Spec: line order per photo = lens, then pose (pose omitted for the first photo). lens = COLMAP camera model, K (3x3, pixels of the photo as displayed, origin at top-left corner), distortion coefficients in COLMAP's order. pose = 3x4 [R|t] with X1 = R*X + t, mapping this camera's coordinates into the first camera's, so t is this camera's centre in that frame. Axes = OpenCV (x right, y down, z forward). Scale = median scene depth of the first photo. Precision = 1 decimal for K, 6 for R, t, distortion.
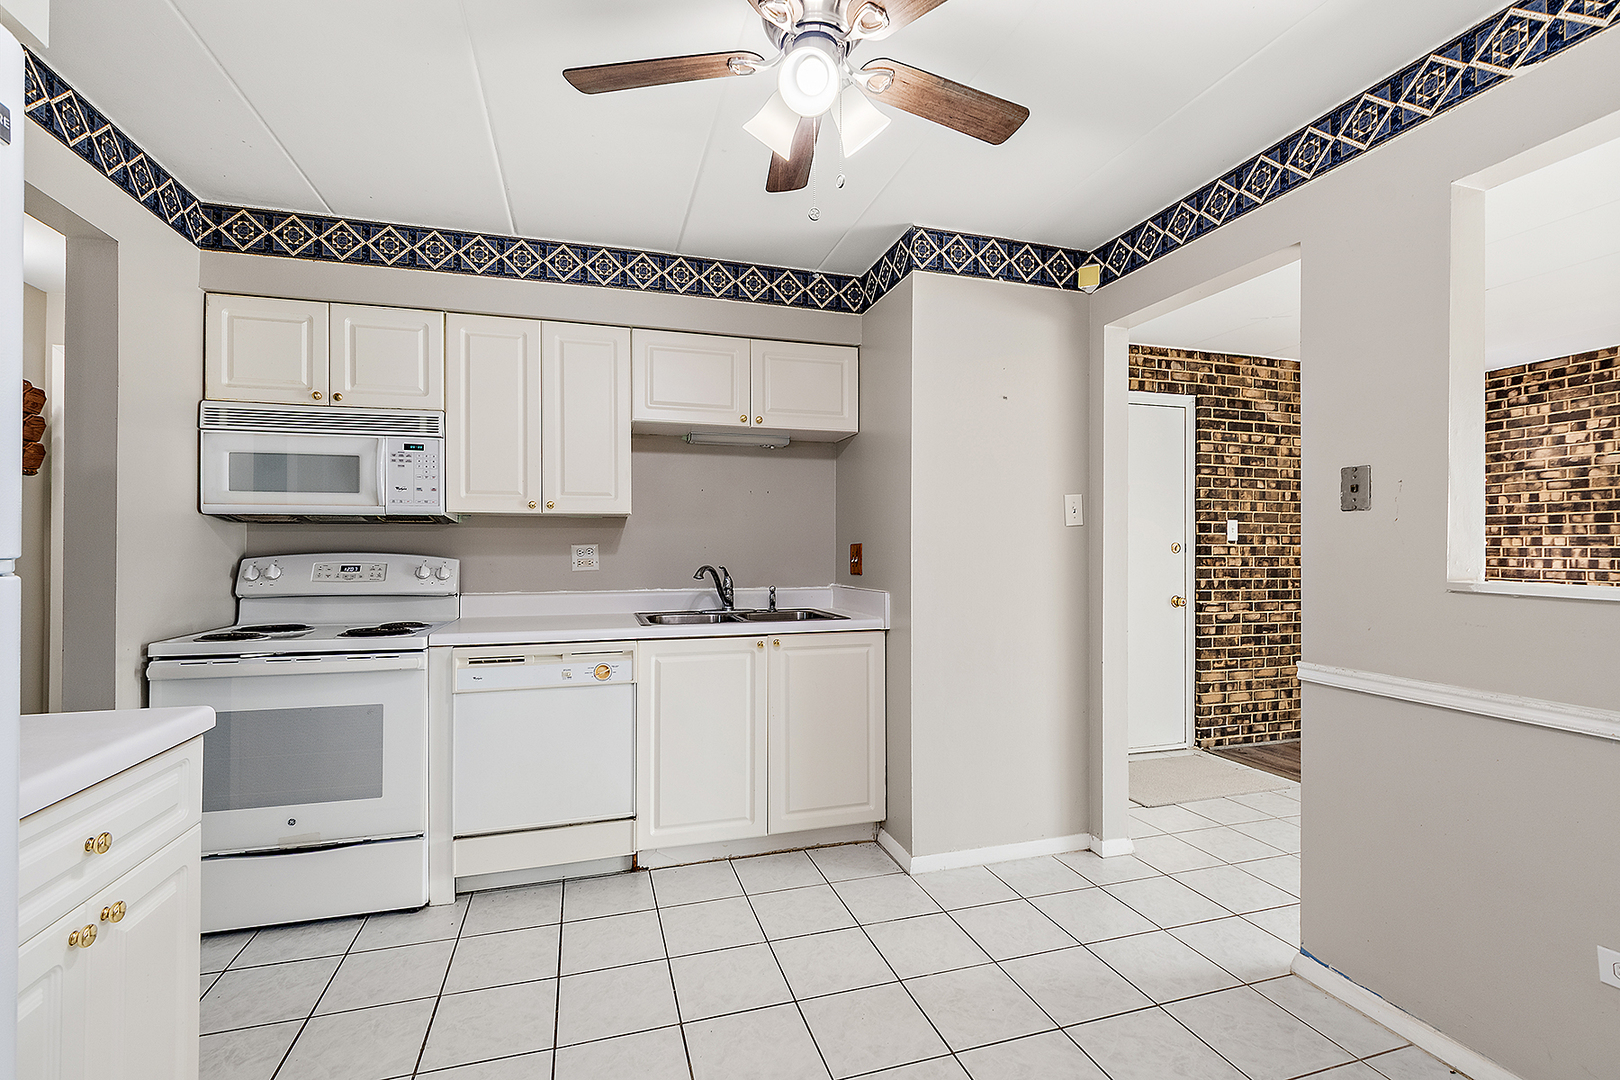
lens RADIAL K [[722.3, 0, 803.6], [0, 722.3, 540.5], [0, 0, 1]] dist [-0.000617, -0.000307]
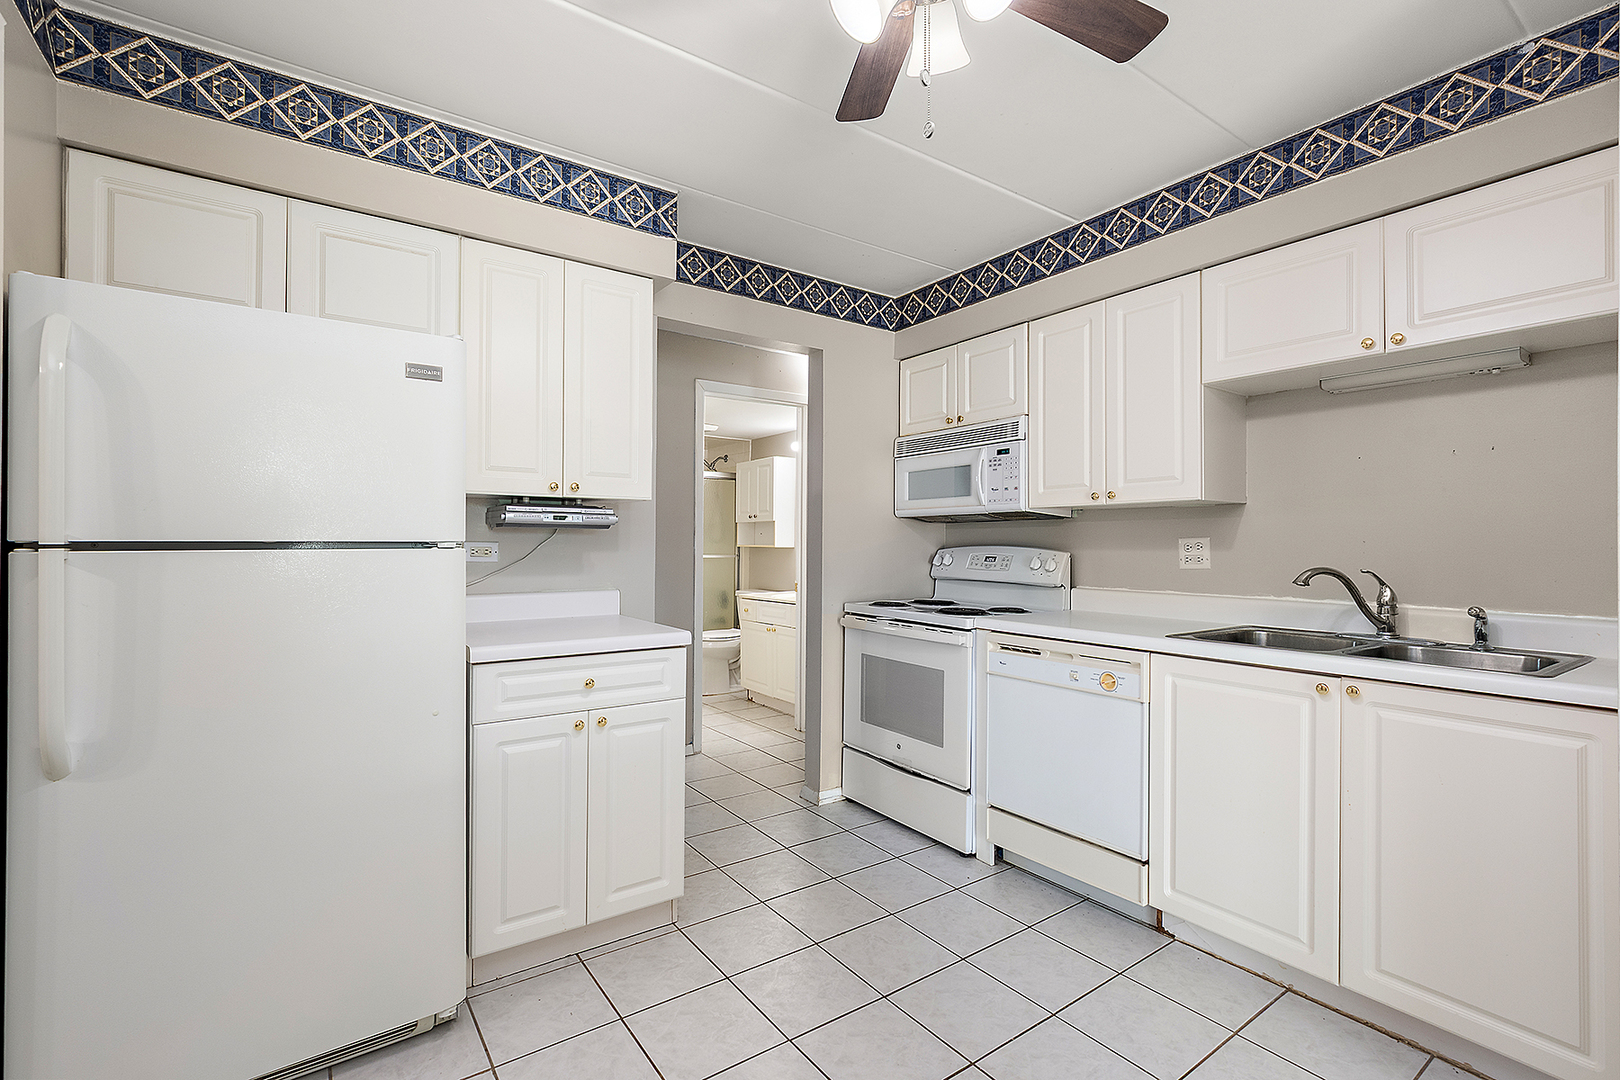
lens RADIAL K [[722.3, 0, 803.6], [0, 722.3, 540.5], [0, 0, 1]] dist [-0.000617, -0.000307]
pose [[0.312088, -0.002429, -0.950050, 0.276352], [0.002540, 0.999995, -0.001723, 0.006259], [0.950050, -0.001875, 0.312093, 0.228931]]
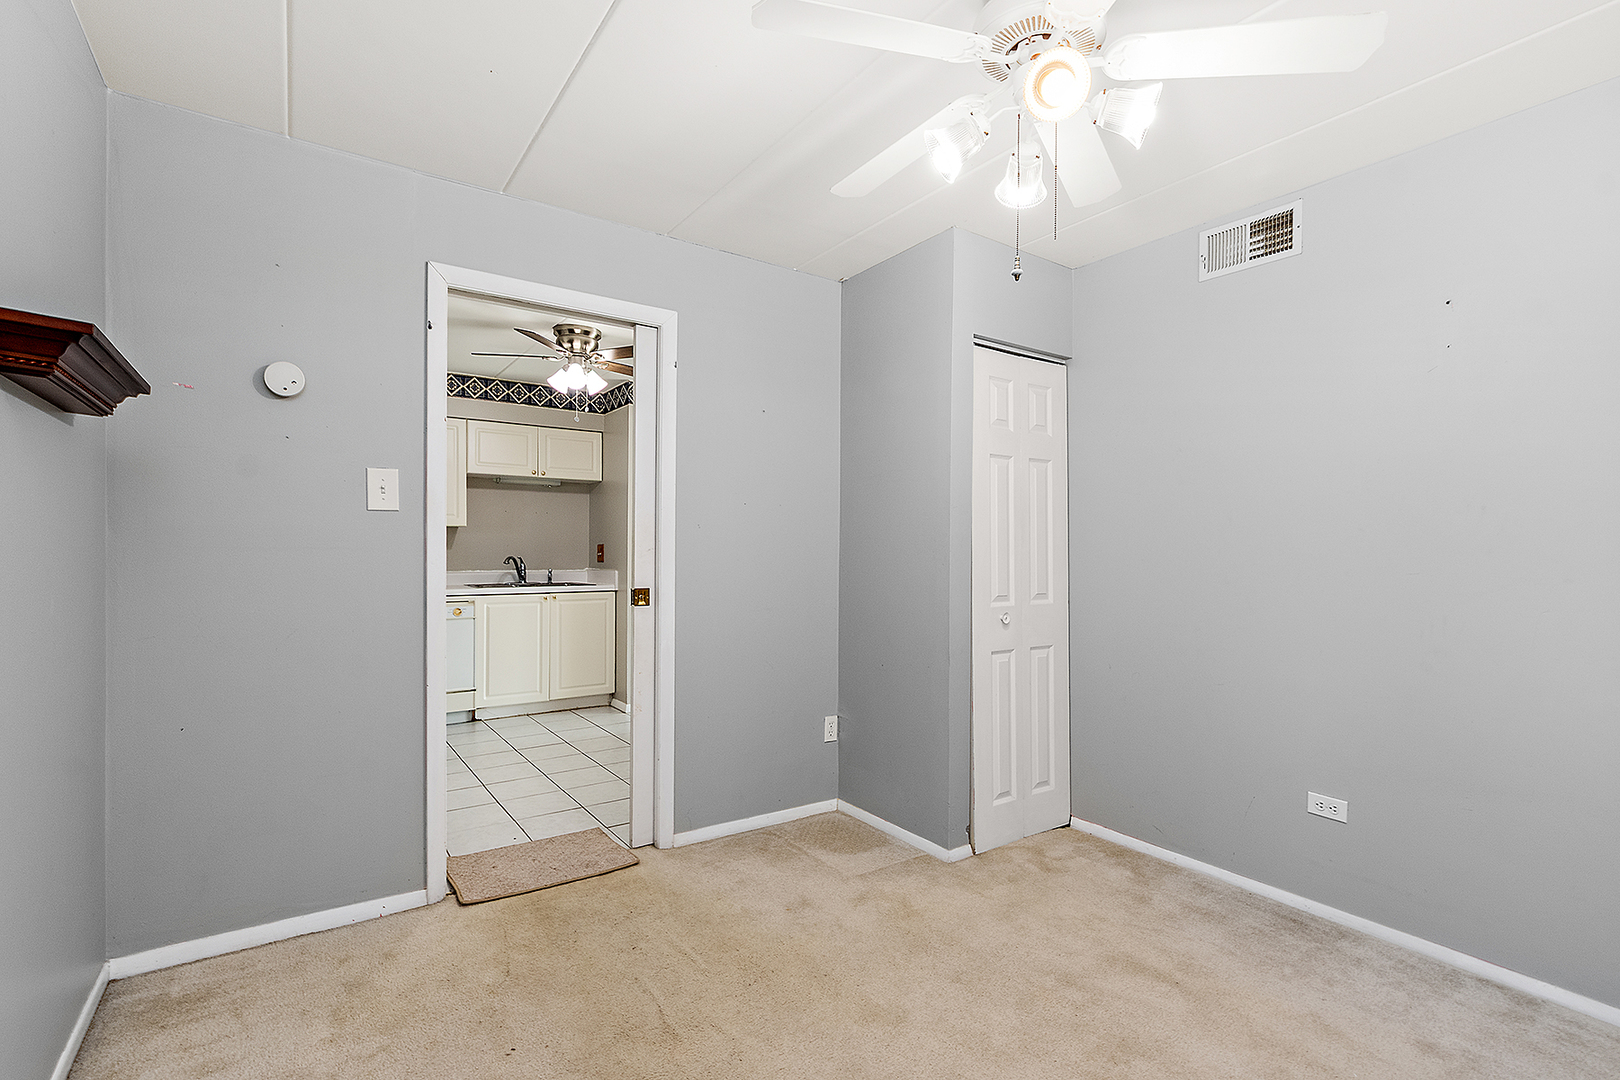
lens RADIAL K [[740.2, 0, 810.0], [0, 740.2, 540.0], [0, 0, 1]] dist [-0.013400, -0.000042]
pose [[0.950615, 0.004652, 0.310337, -0.001209], [-0.004391, 0.999989, -0.001542, -0.004004], [-0.310341, 0.000103, 0.950625, -0.681453]]
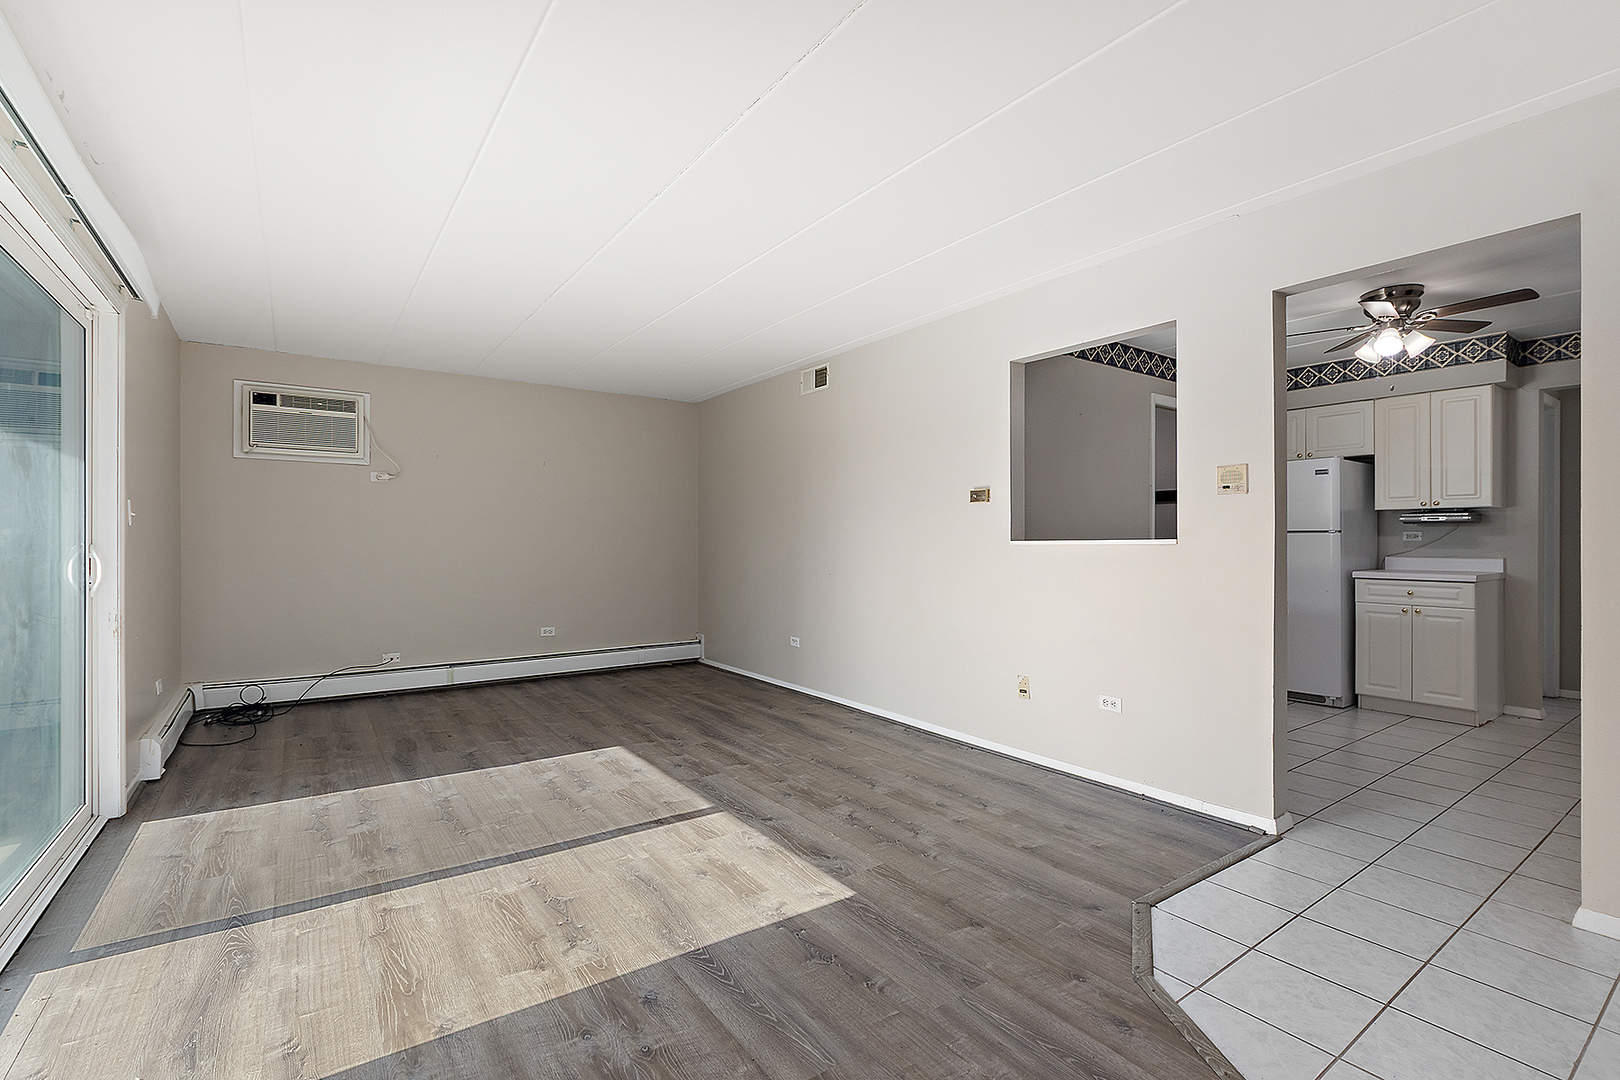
lens RADIAL K [[726.7, 0, 810.0], [0, 726.7, 540.0], [0, 0, 1]] dist [-0.001571, -0.000234]
pose [[-0.948696, -0.002784, -0.316179, 0.959955], [-0.000452, 0.999972, -0.007451, 0.029376], [0.316190, -0.006926, -0.948670, 0.980178]]
